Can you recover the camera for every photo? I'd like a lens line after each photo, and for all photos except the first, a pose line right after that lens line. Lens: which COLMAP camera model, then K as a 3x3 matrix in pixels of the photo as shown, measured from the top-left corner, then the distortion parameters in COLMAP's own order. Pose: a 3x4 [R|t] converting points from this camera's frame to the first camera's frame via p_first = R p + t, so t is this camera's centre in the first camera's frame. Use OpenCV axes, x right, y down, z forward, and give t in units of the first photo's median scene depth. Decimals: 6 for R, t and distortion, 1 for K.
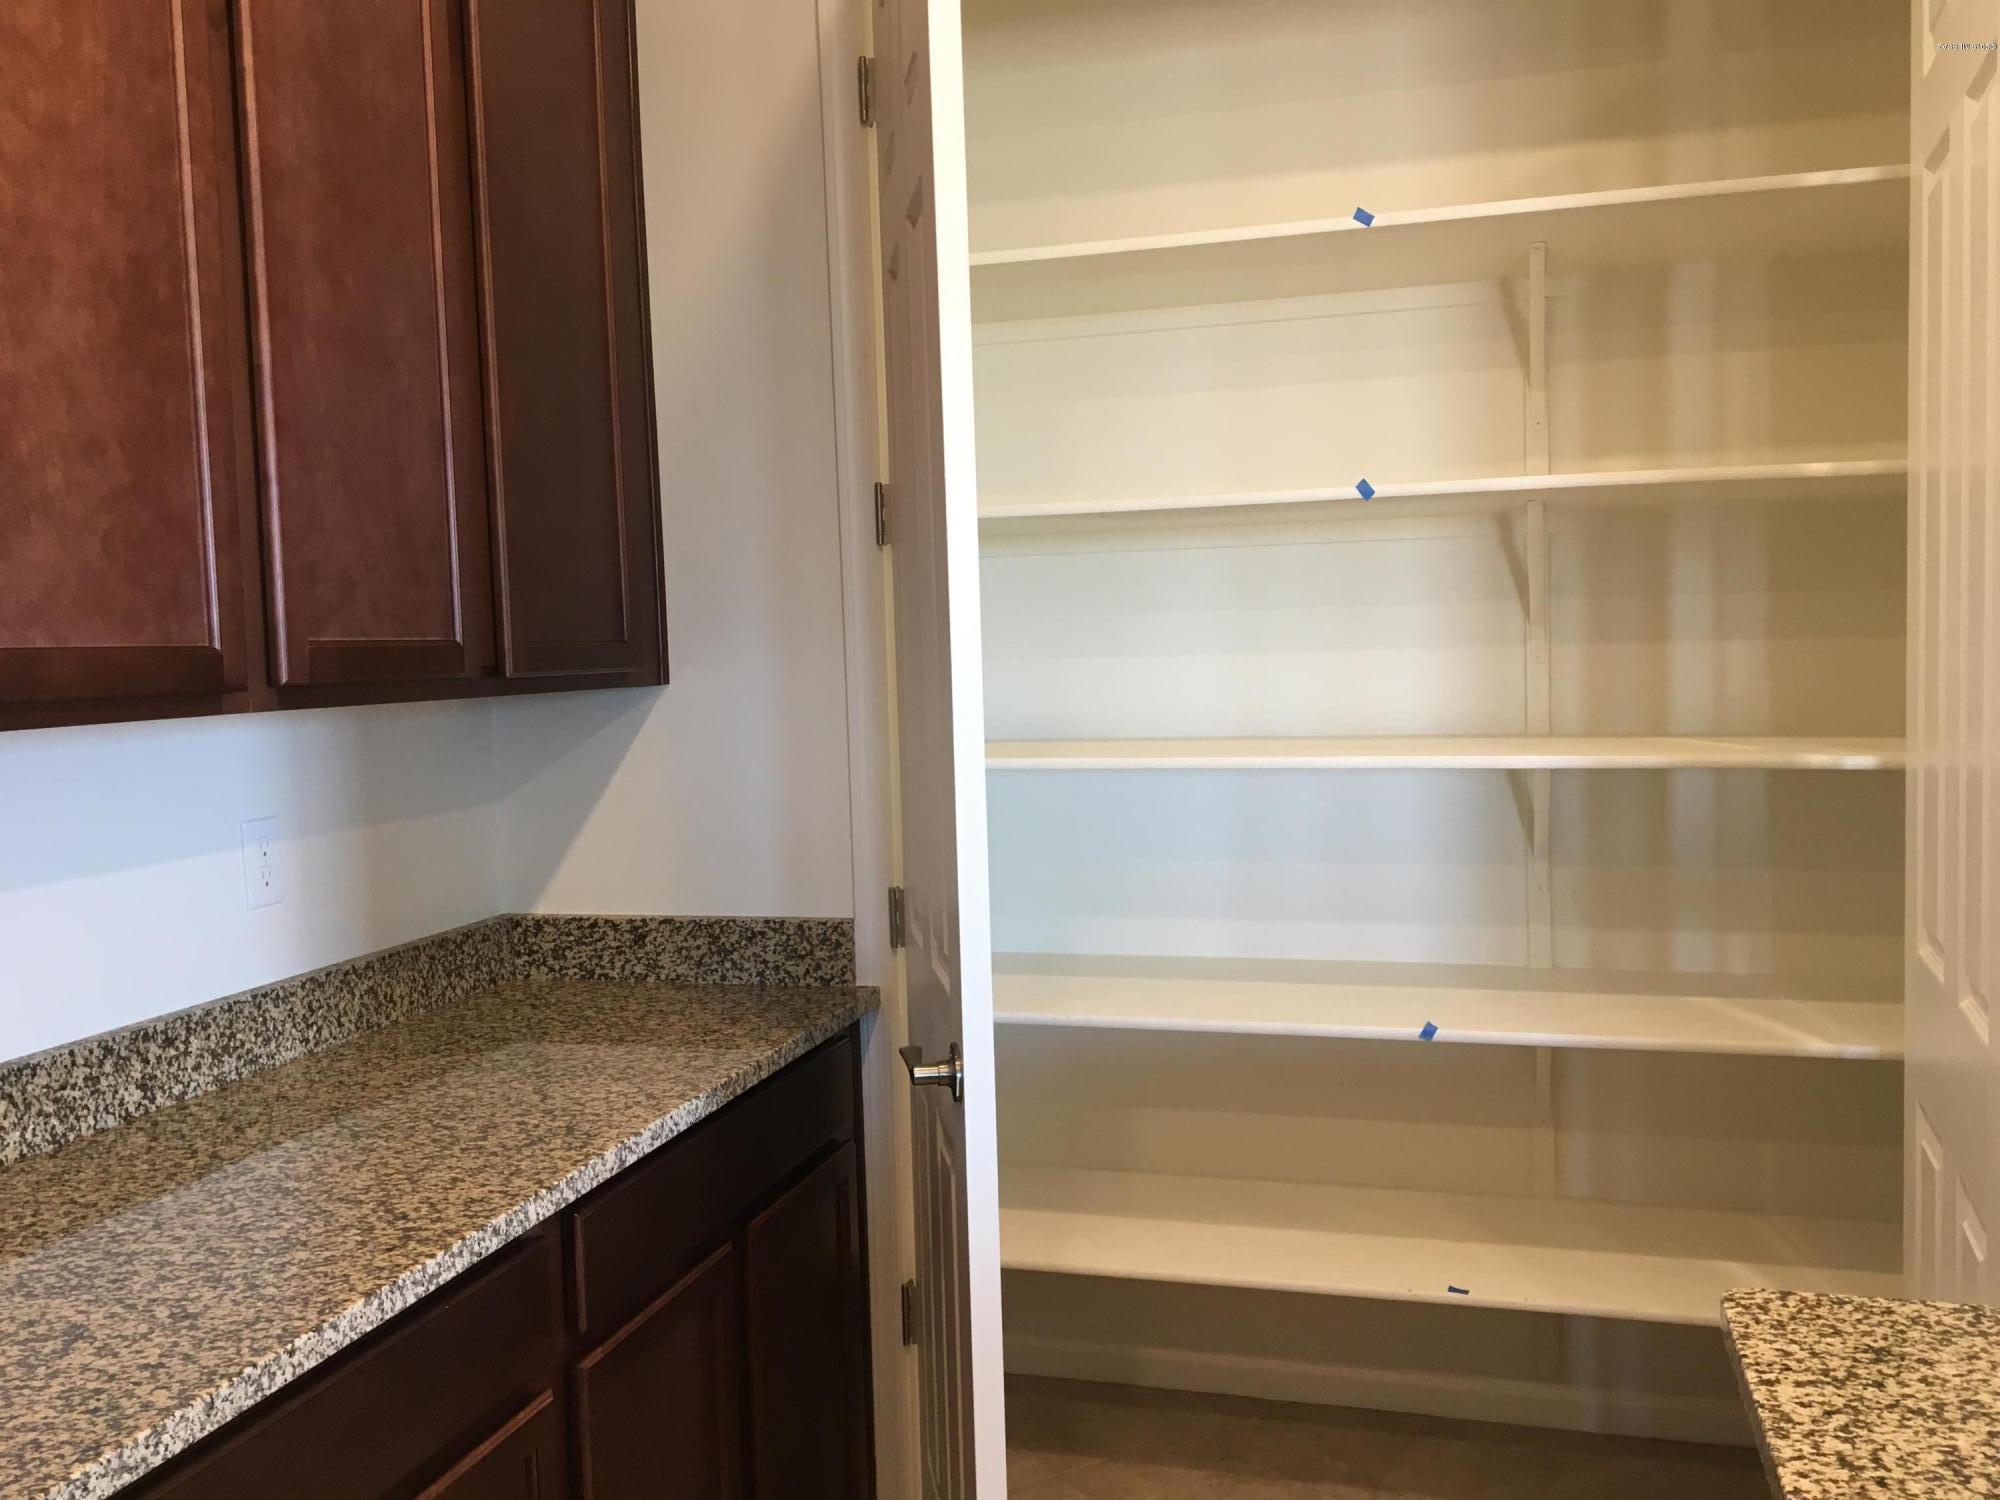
lens RADIAL K [[1675.6, 0, 1002.1], [0, 1675.6, 744.9], [0, 0, 1]] dist [0.088000, -0.116046]
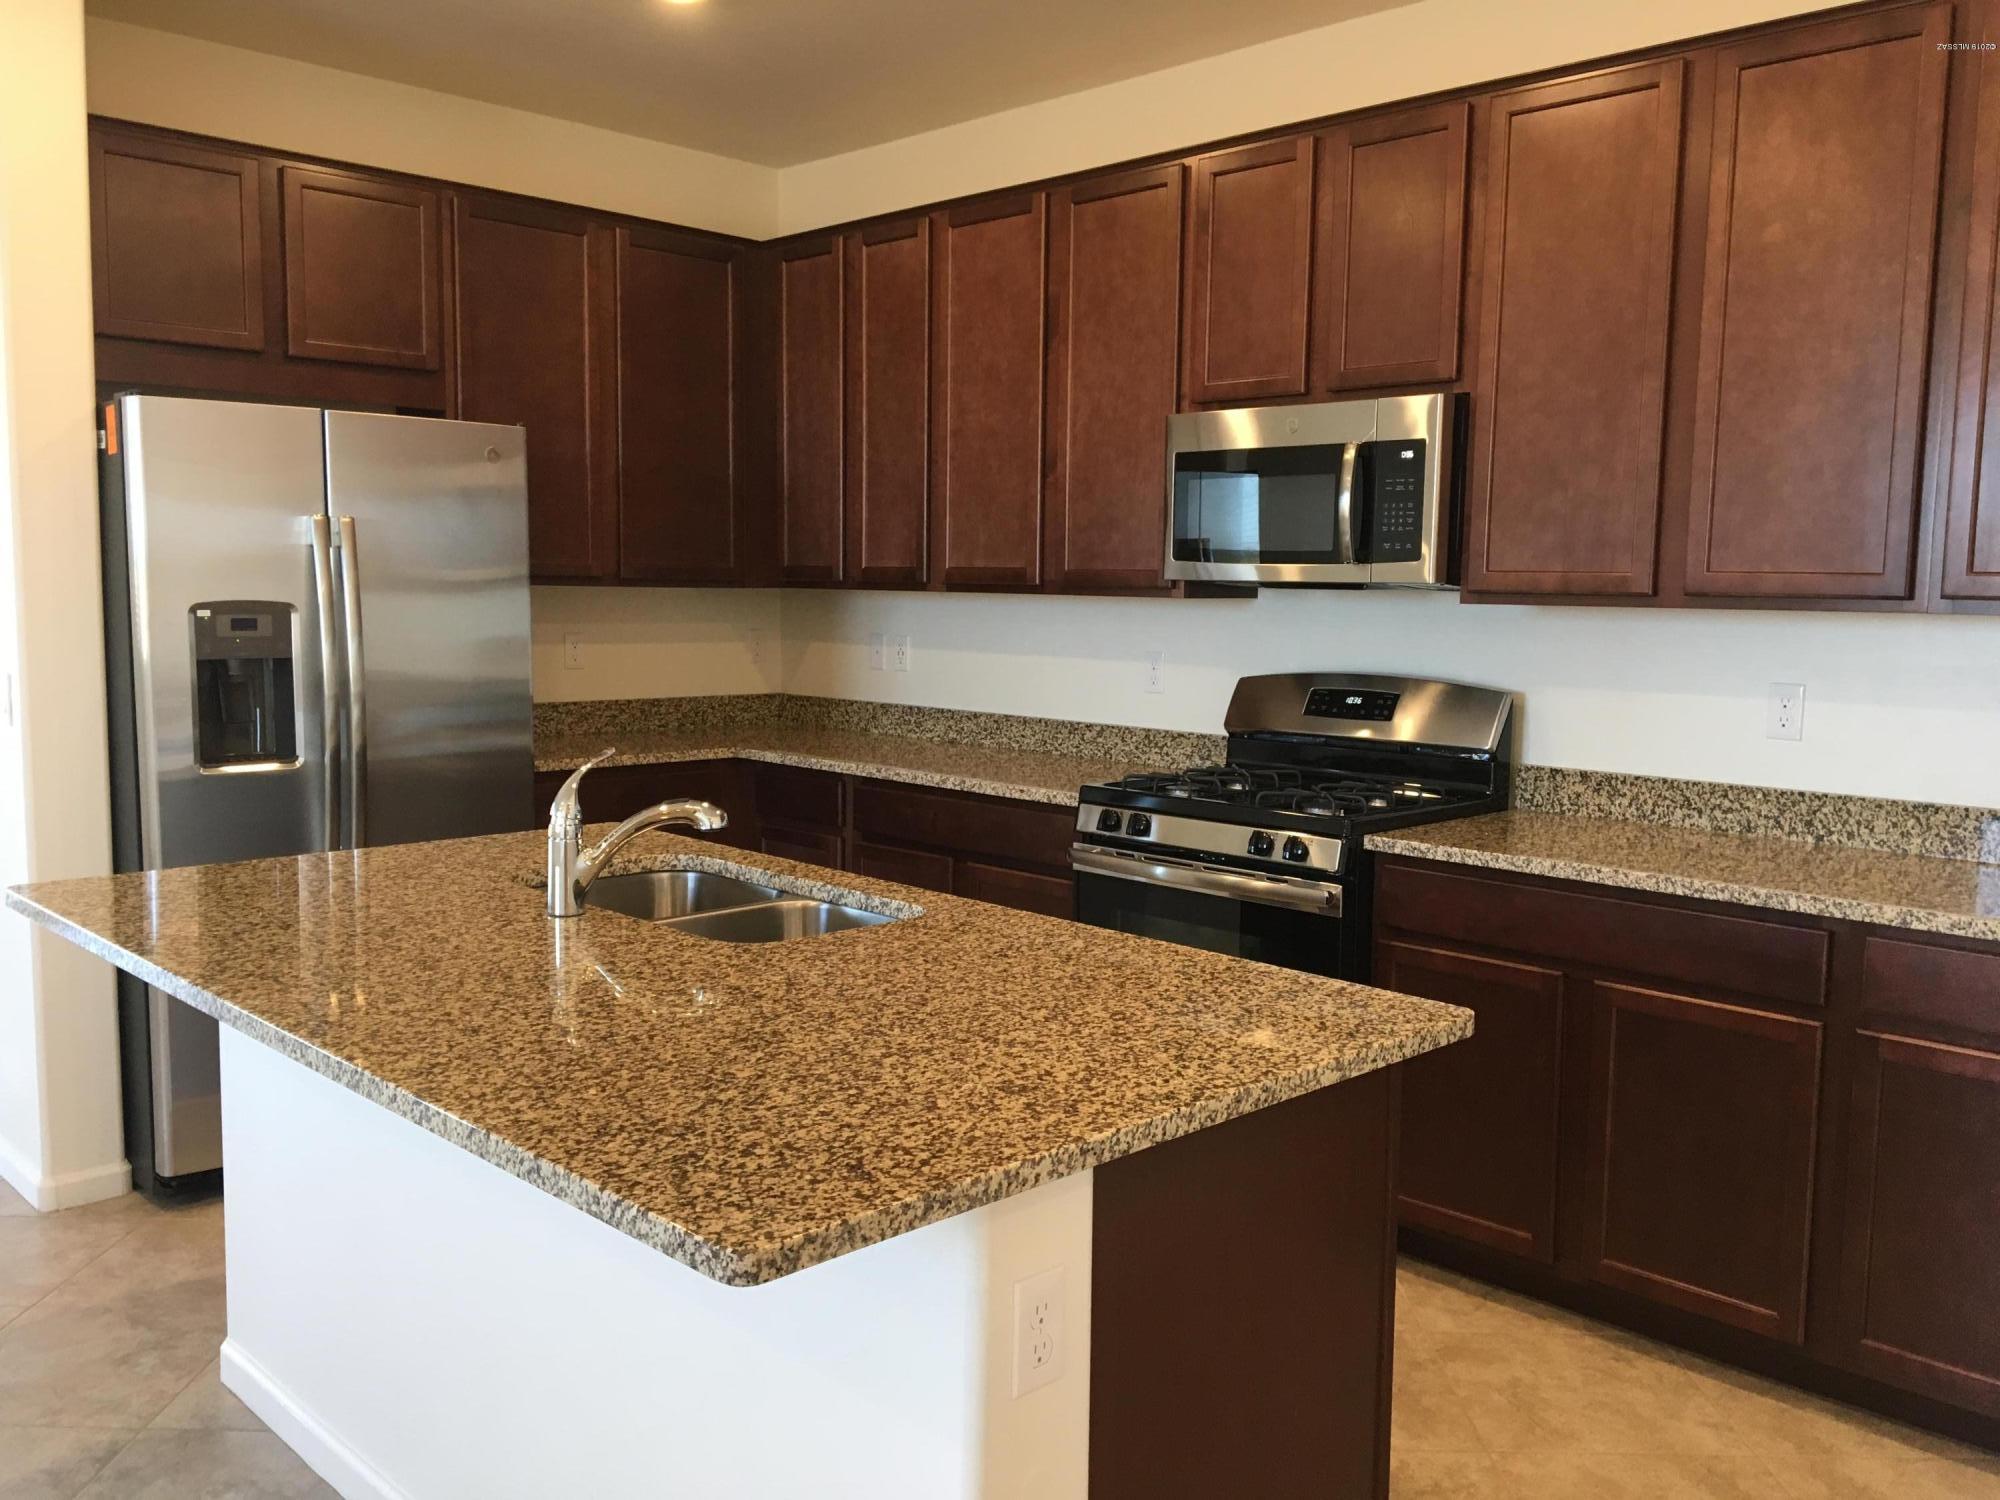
lens RADIAL K [[1675.6, 0, 1002.1], [0, 1675.6, 744.9], [0, 0, 1]] dist [0.088000, -0.116046]
pose [[-0.493723, 0.106113, -0.863121, 1.437232], [-0.055165, 0.986707, 0.152862, -0.094160], [0.867868, 0.123086, -0.481306, 0.994905]]
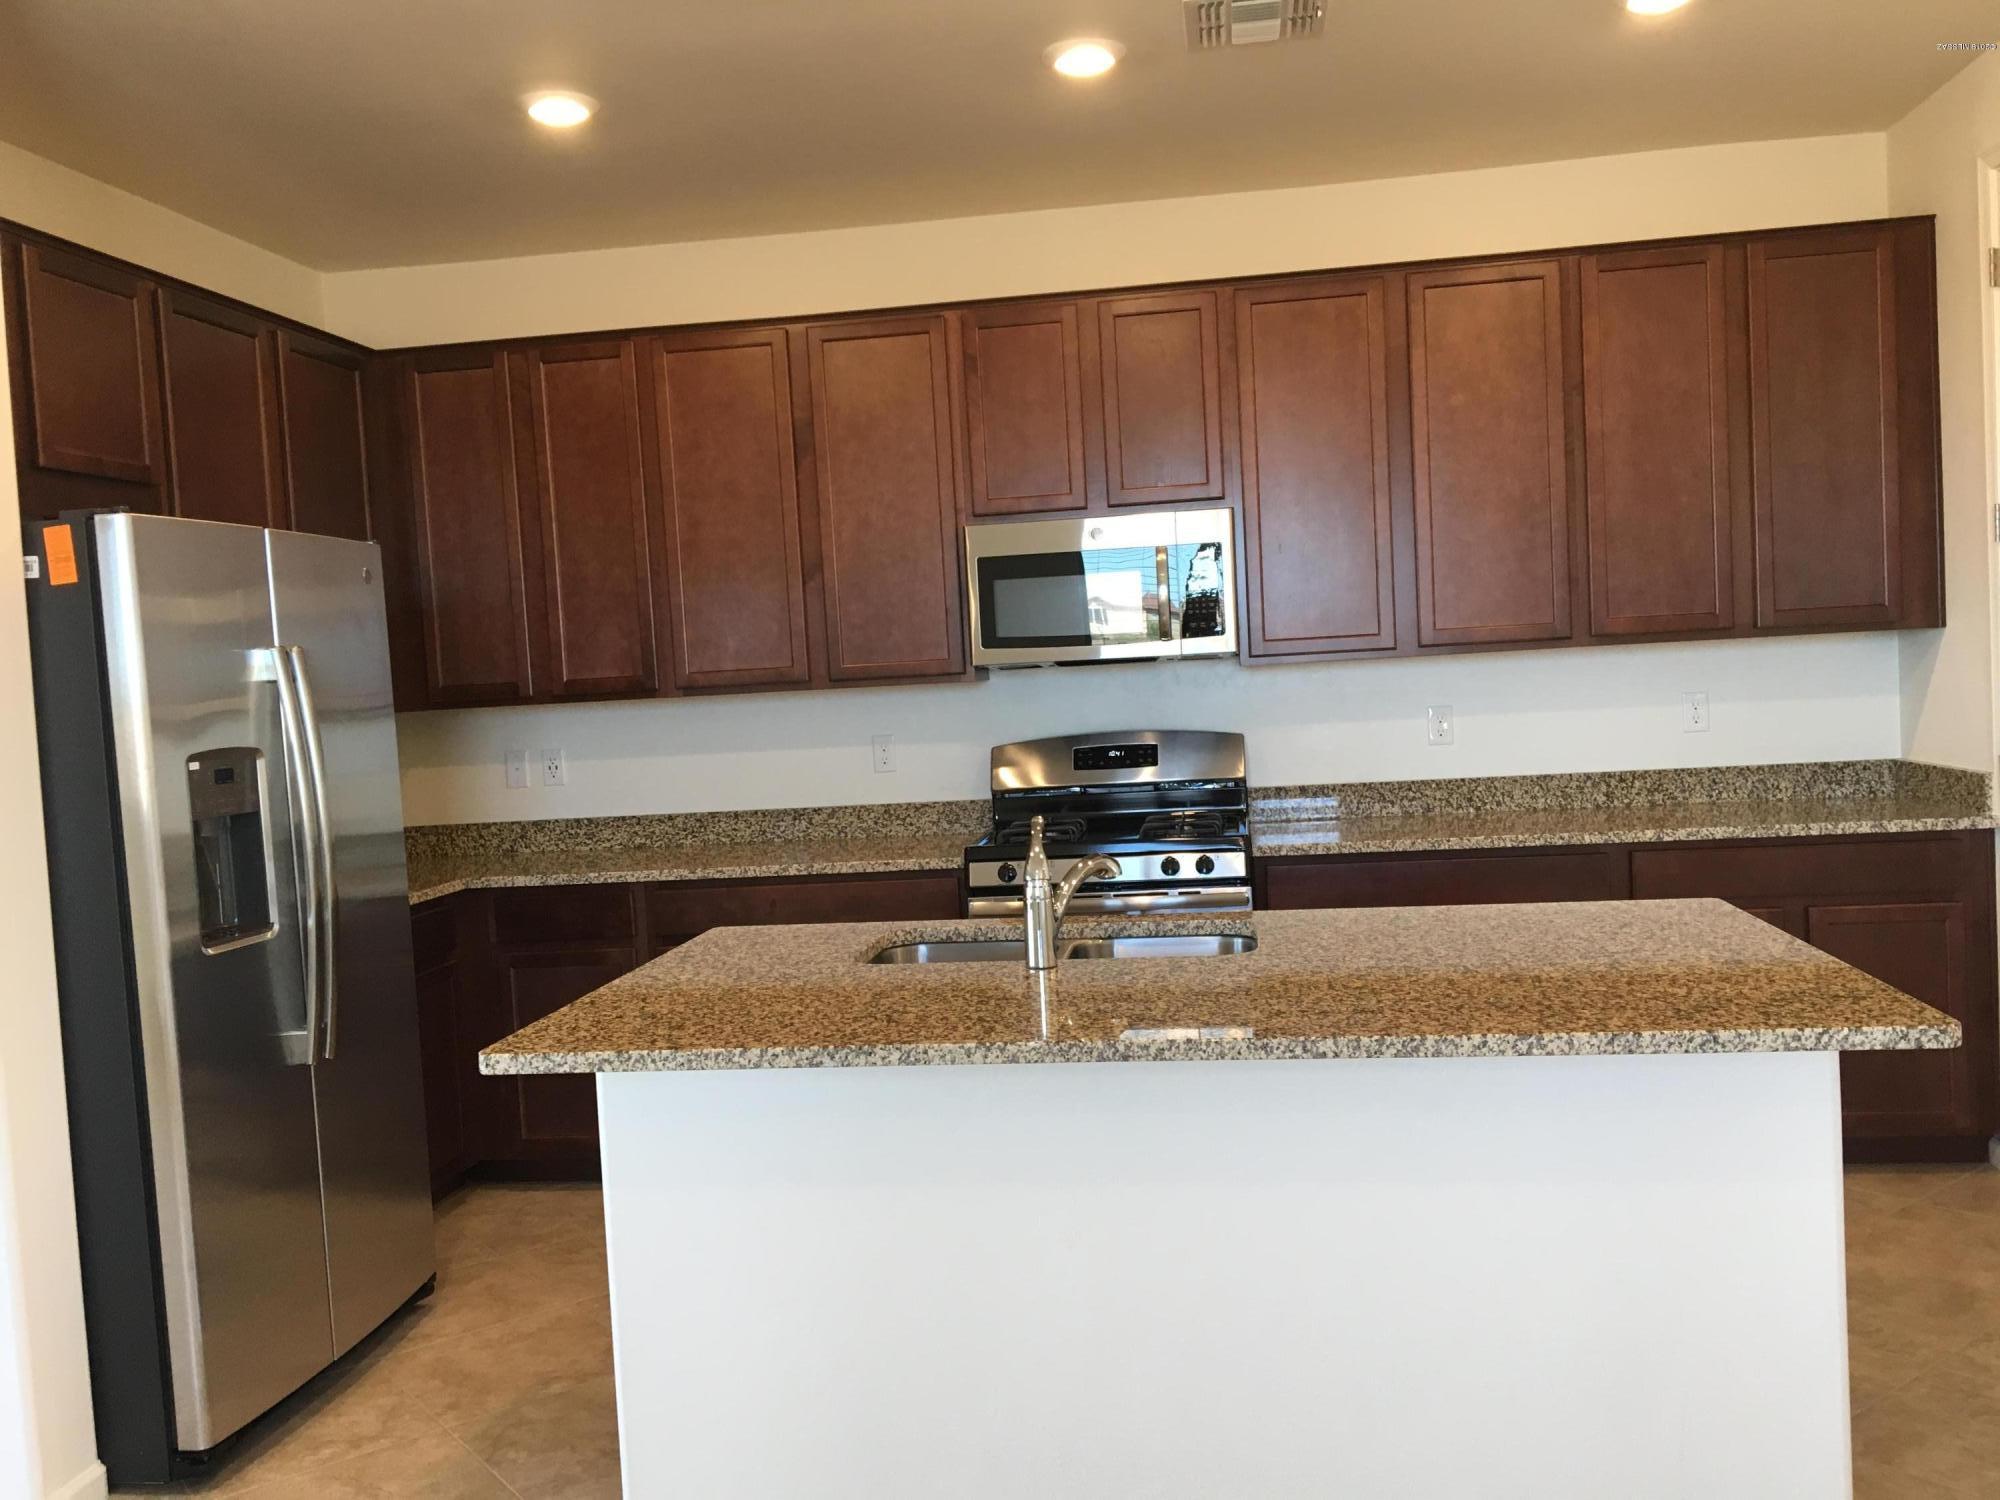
lens RADIAL K [[1675.6, 0, 1002.1], [0, 1675.6, 744.9], [0, 0, 1]] dist [0.088000, -0.116046]
pose [[0.138340, 0.065907, -0.988189, 1.951372], [-0.009207, 0.997826, 0.065261, -0.028929], [0.990342, 0.000070, 0.138646, -0.237120]]
